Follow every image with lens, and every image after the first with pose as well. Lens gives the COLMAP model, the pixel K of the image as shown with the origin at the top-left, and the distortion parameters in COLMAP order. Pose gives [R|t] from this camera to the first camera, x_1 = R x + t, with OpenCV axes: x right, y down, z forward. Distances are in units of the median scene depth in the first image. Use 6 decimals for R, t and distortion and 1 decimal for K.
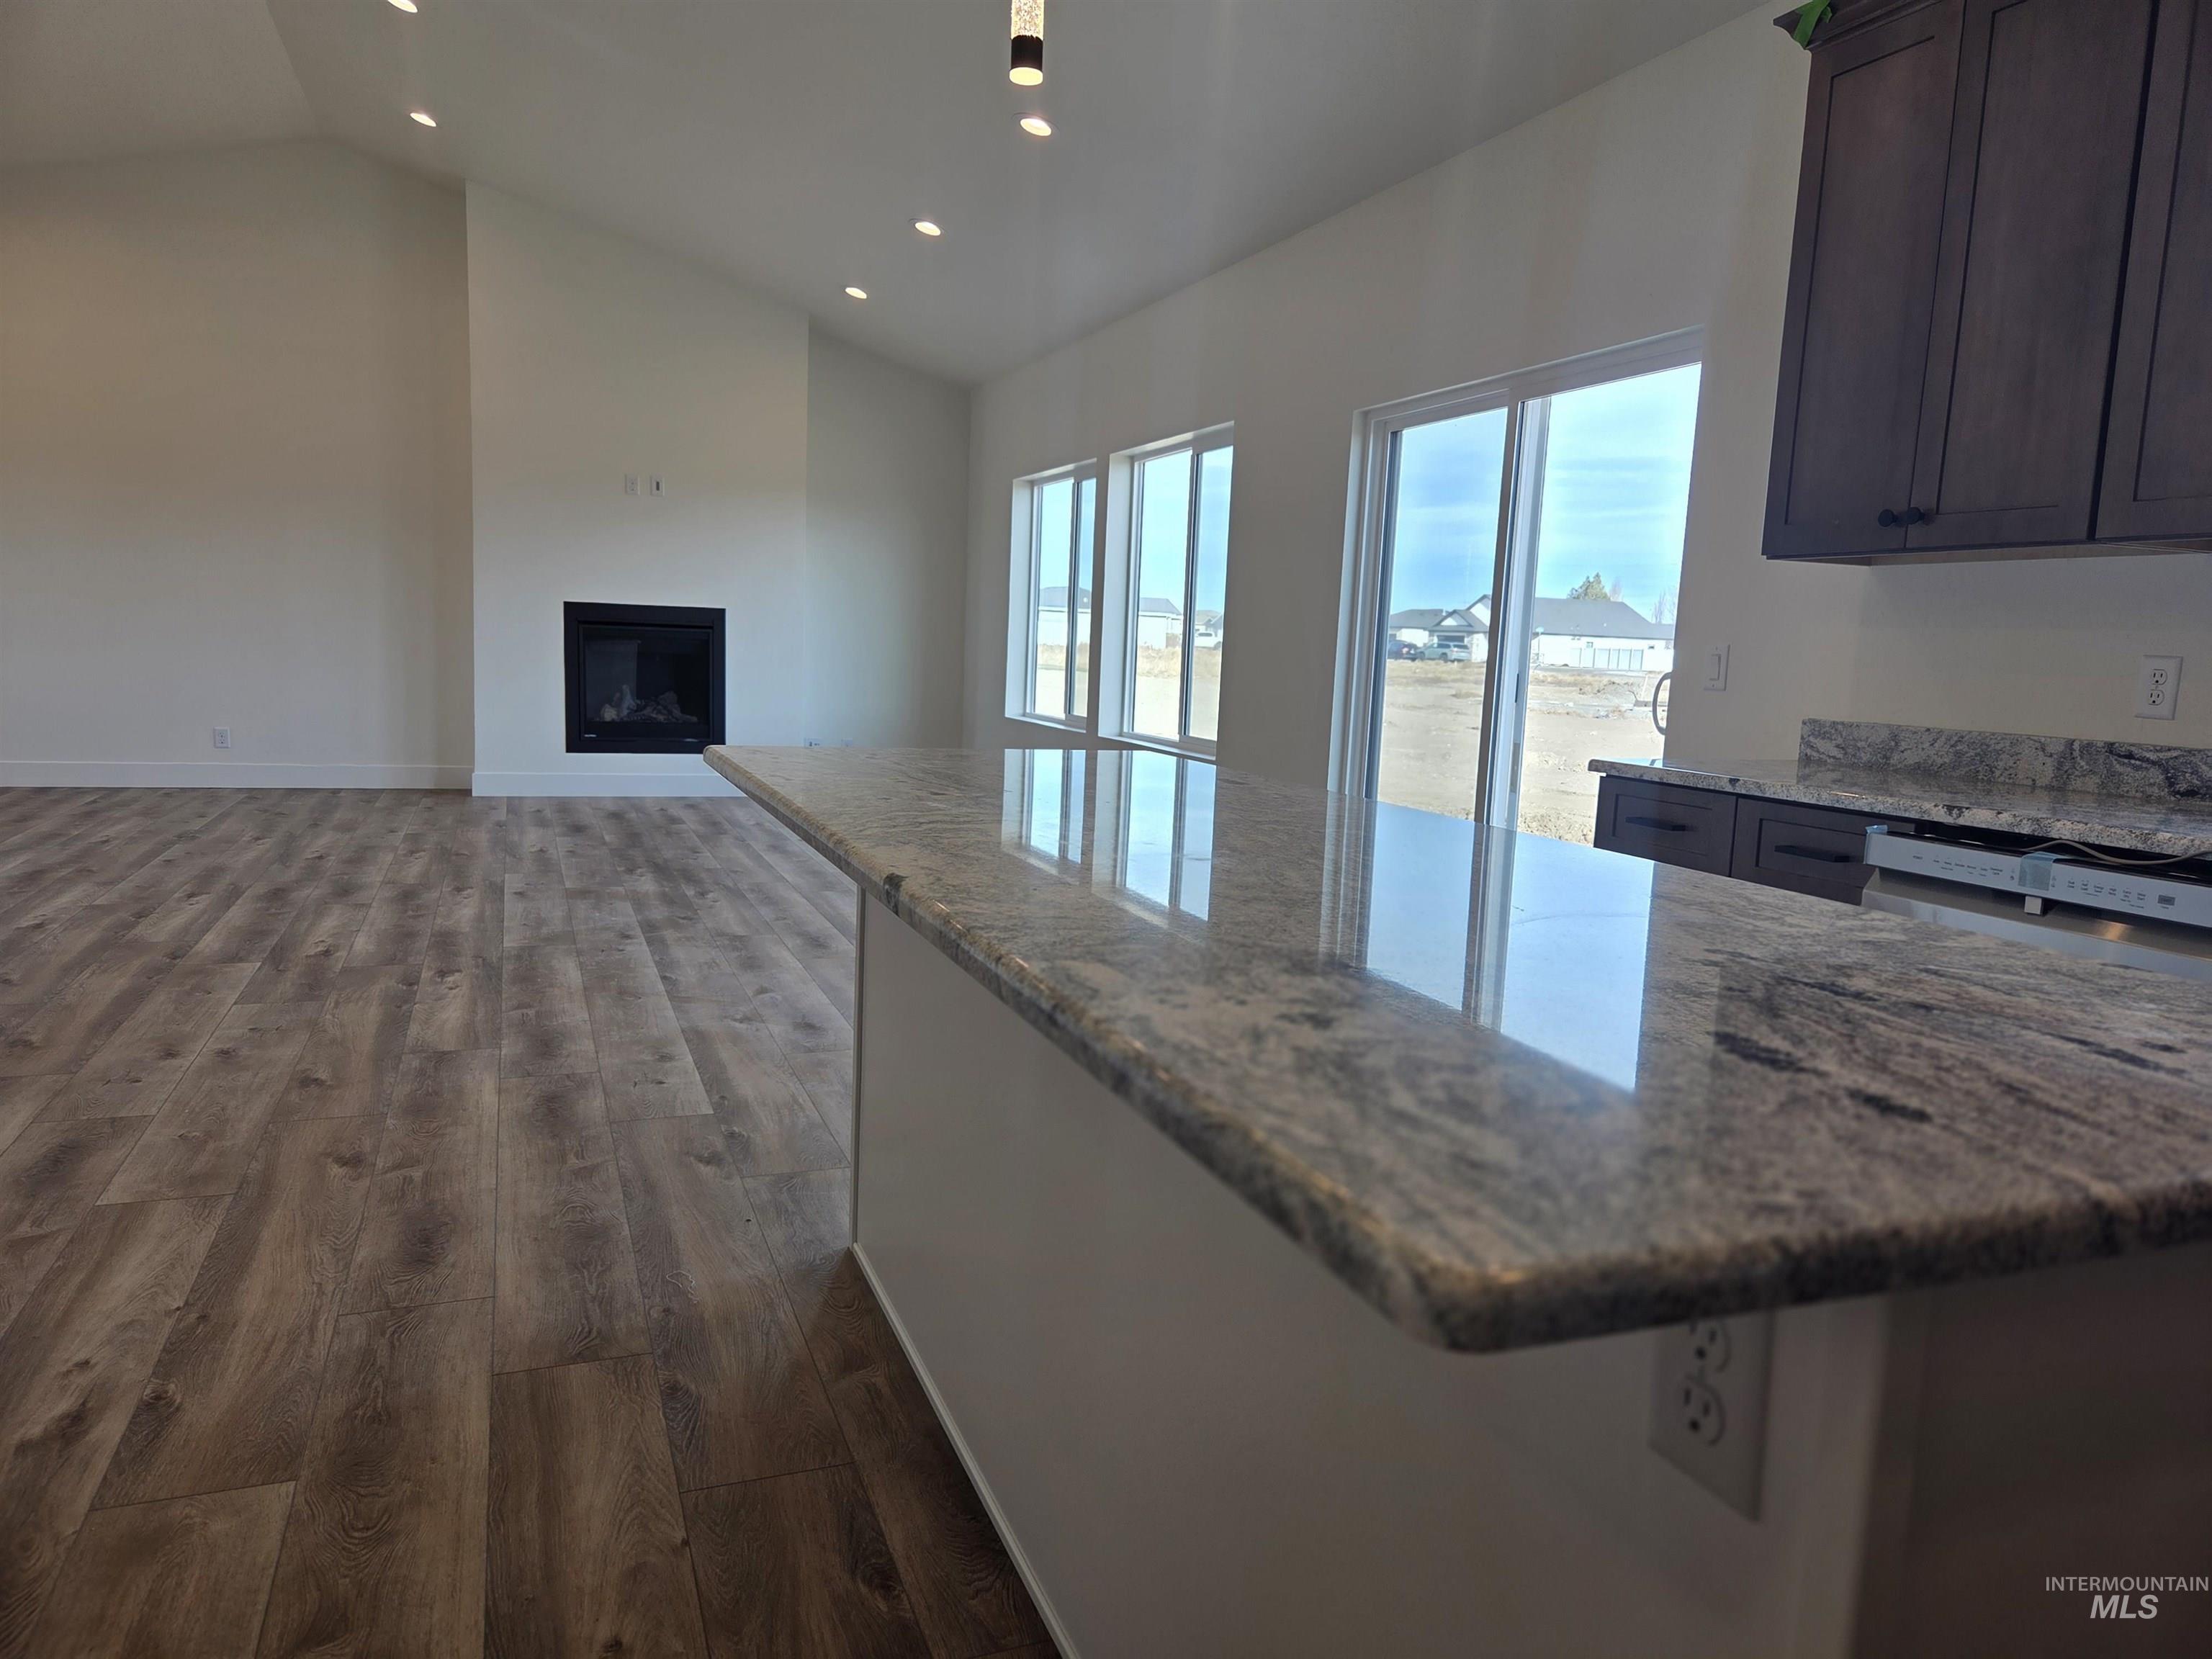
lens RADIAL K [[1474.0, 0, 1106.0], [0, 1474.0, 829.5], [0, 0, 1]] dist [0.074388, -0.066956]
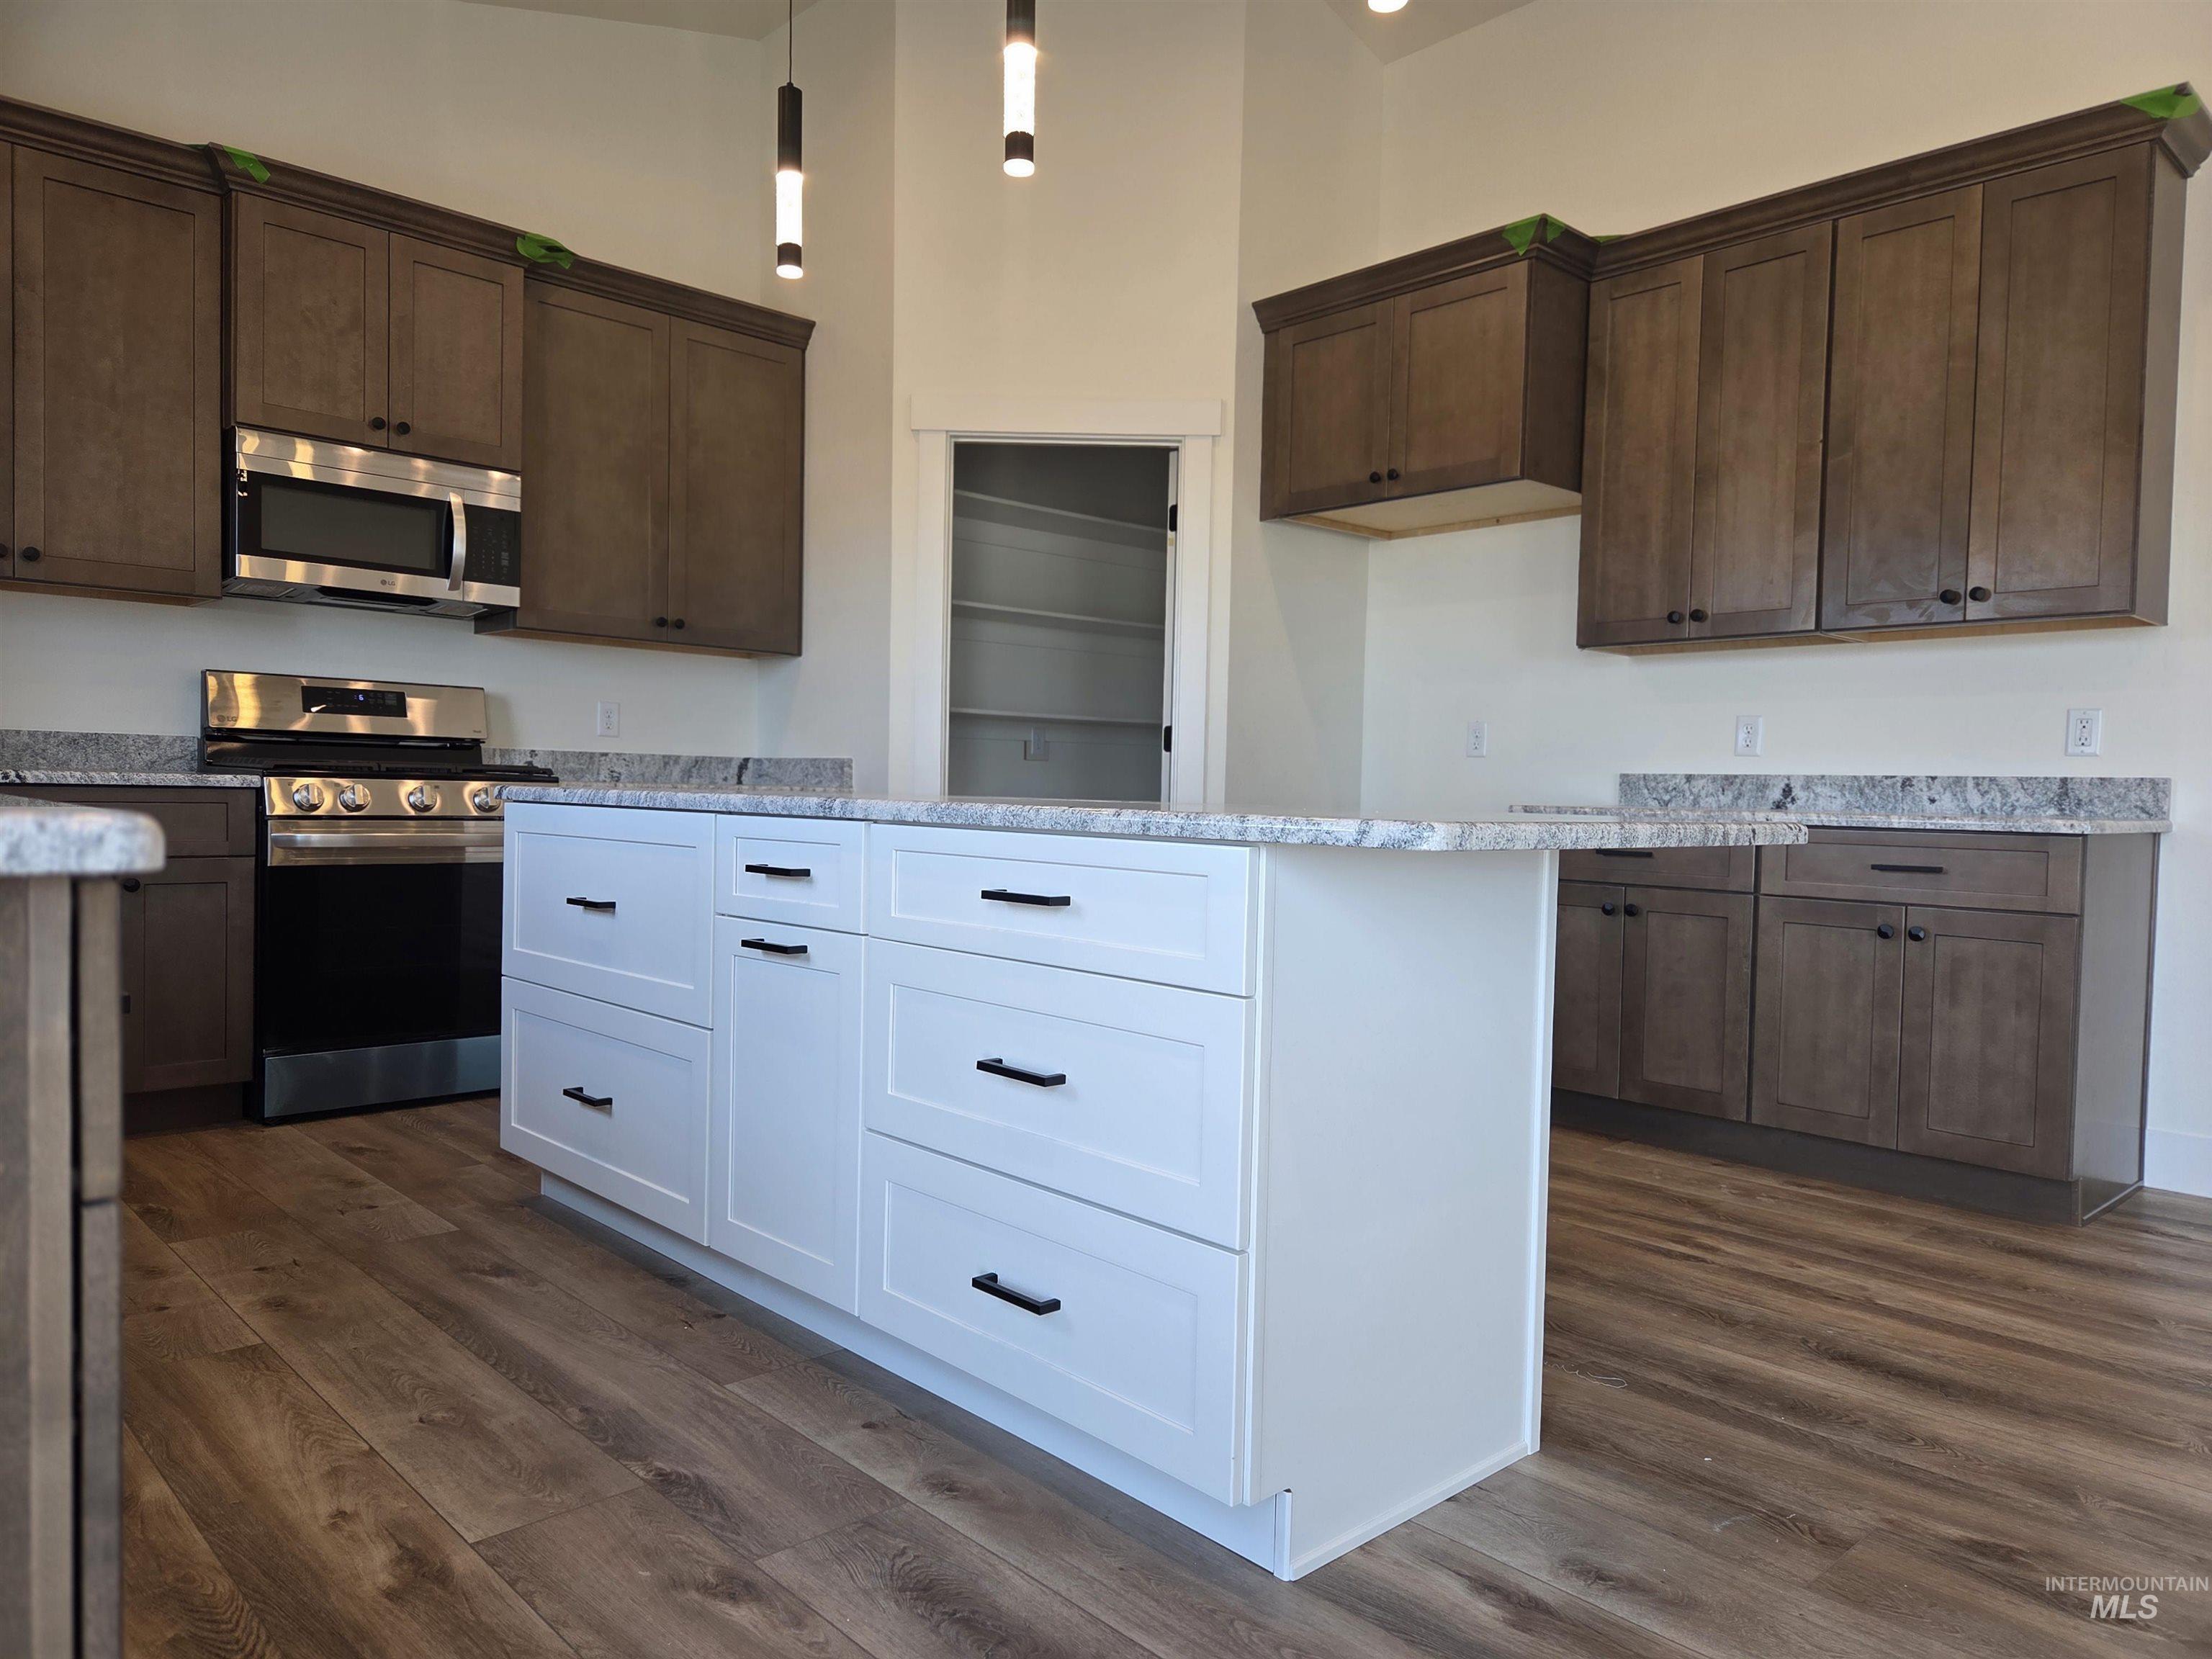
lens RADIAL K [[1477.6, 0, 1104.2], [0, 1477.6, 840.1], [0, 0, 1]] dist [0.072993, -0.059640]
pose [[-0.926881, -0.050811, -0.371901, 0.282167], [-0.109622, 0.984243, 0.138737, -0.094534], [0.358992, 0.169362, -0.917846, 1.305509]]
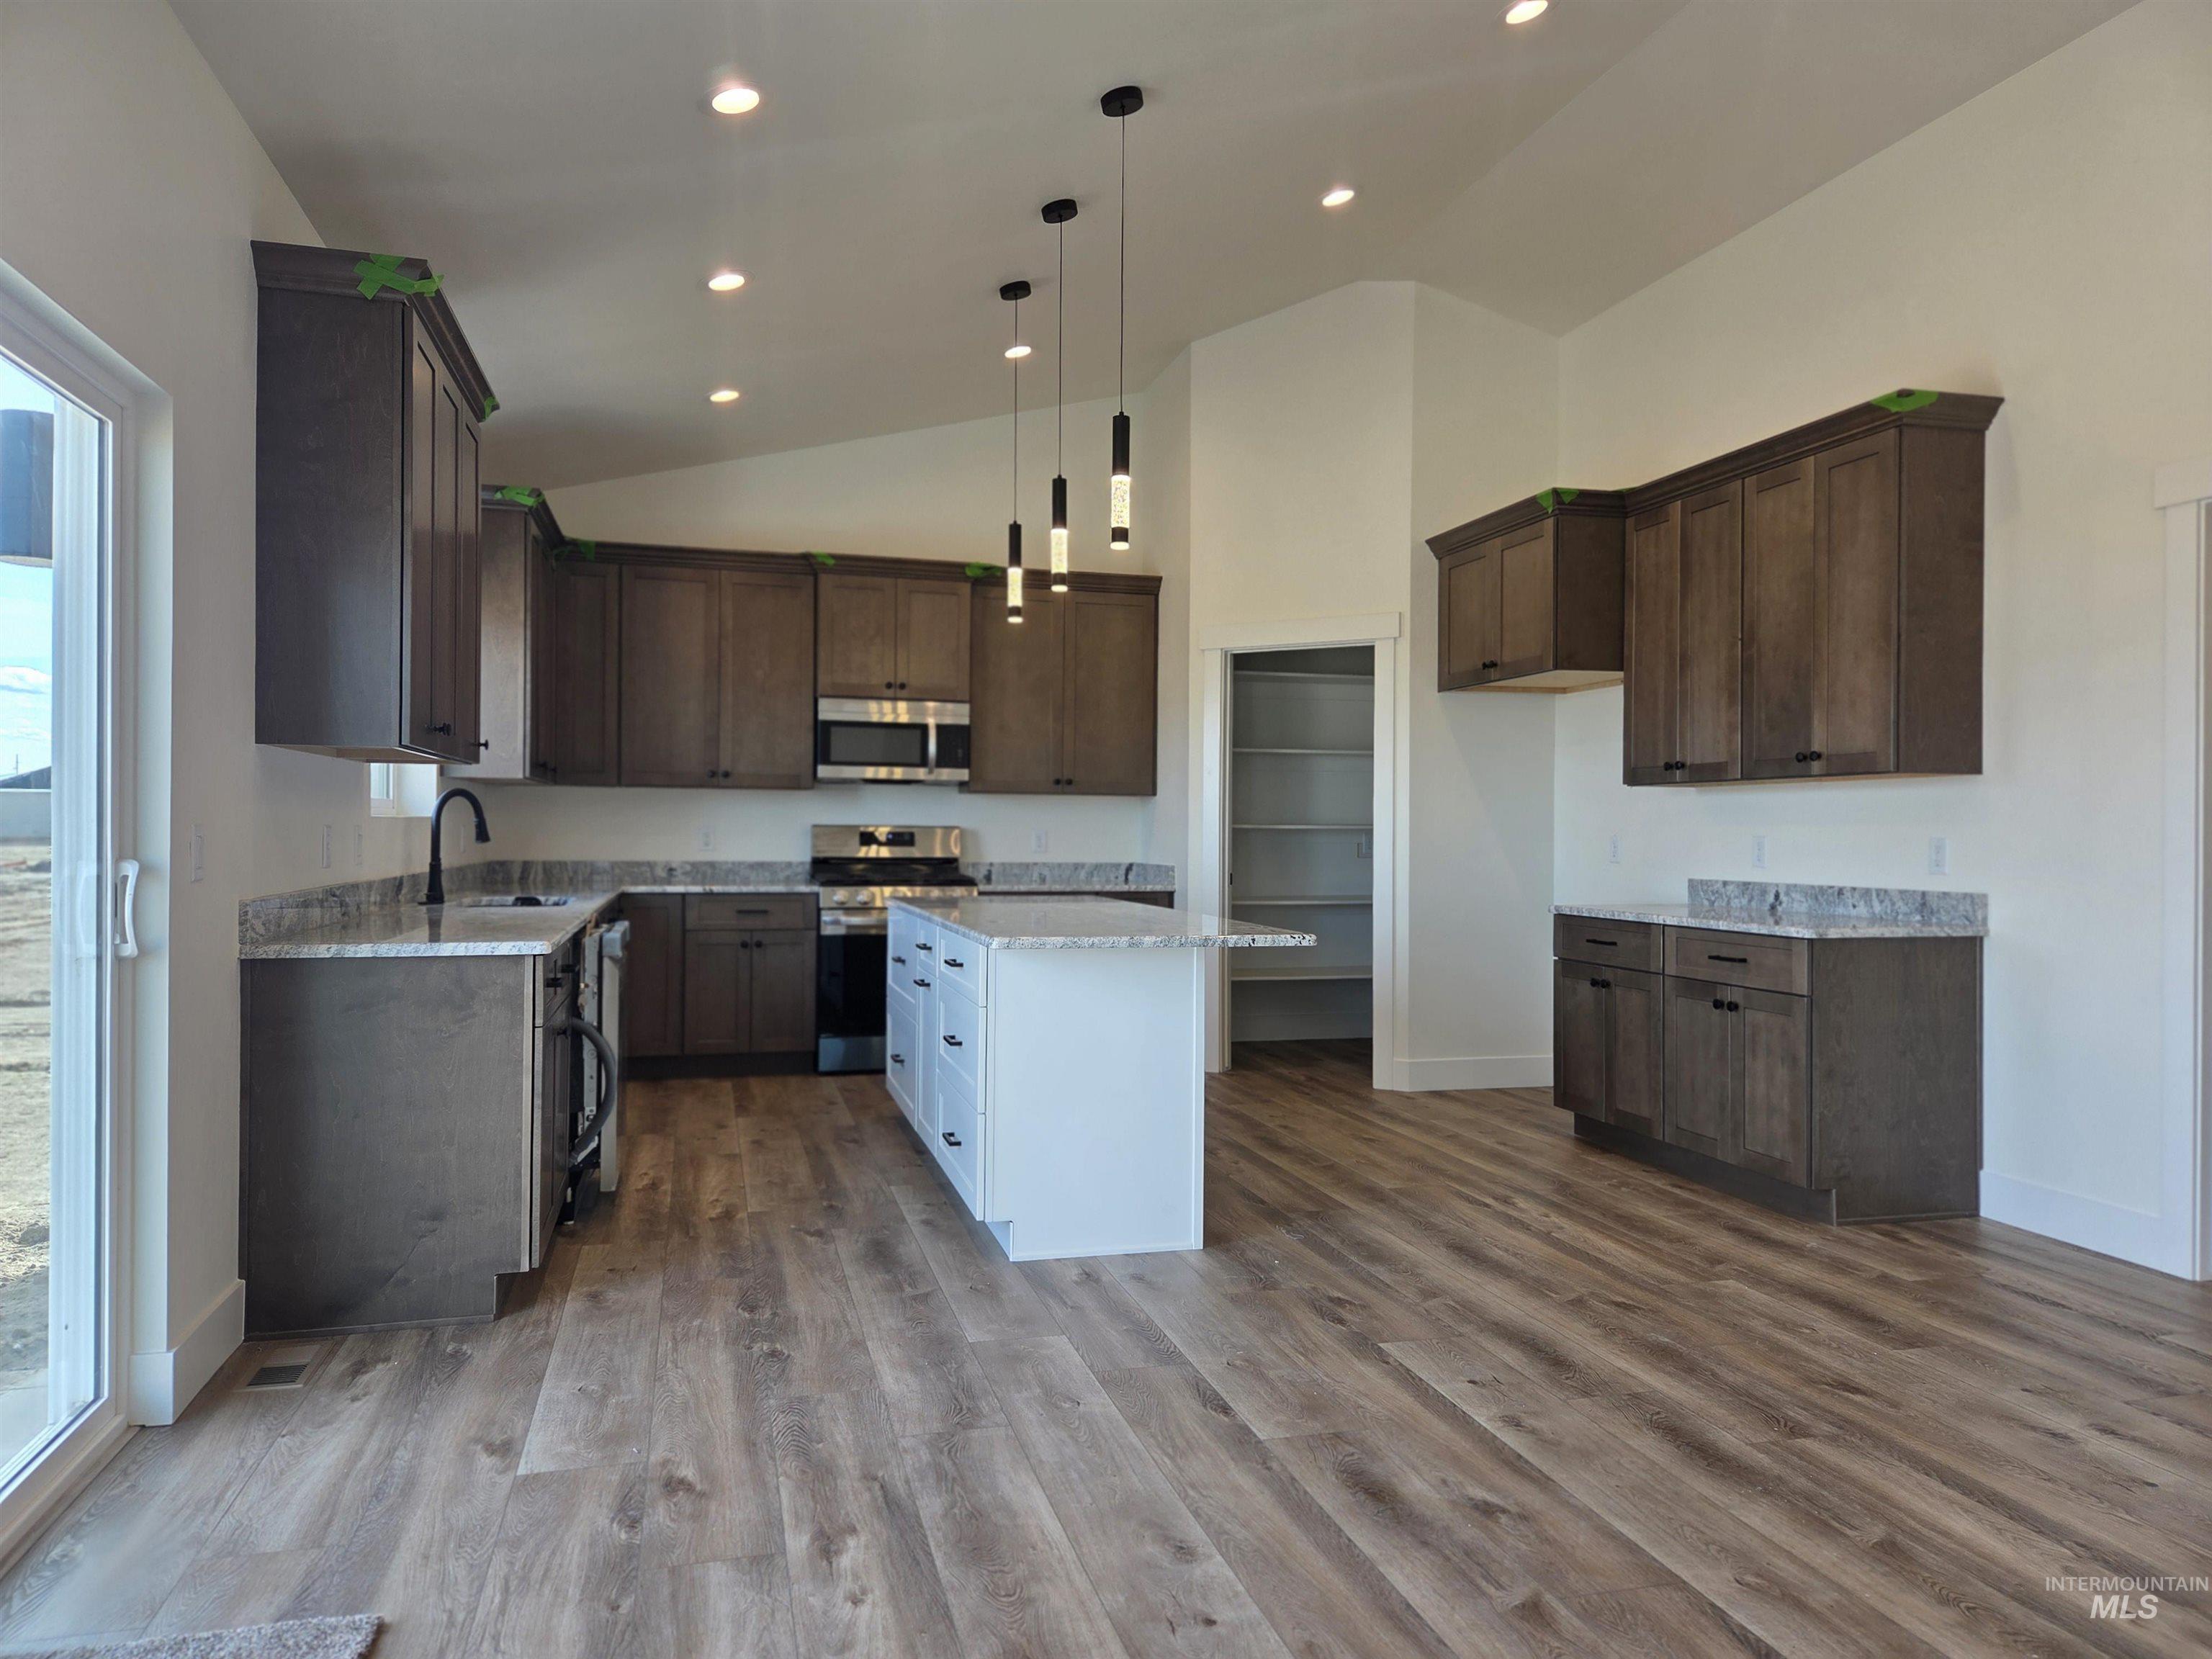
lens RADIAL K [[1474.0, 0, 1106.0], [0, 1474.0, 829.5], [0, 0, 1]] dist [0.074388, -0.066956]
pose [[-0.992500, -0.050706, 0.111237, -0.184042], [-0.035901, 0.990696, 0.131272, -0.285686], [-0.116858, 0.126294, -0.985086, 2.035792]]
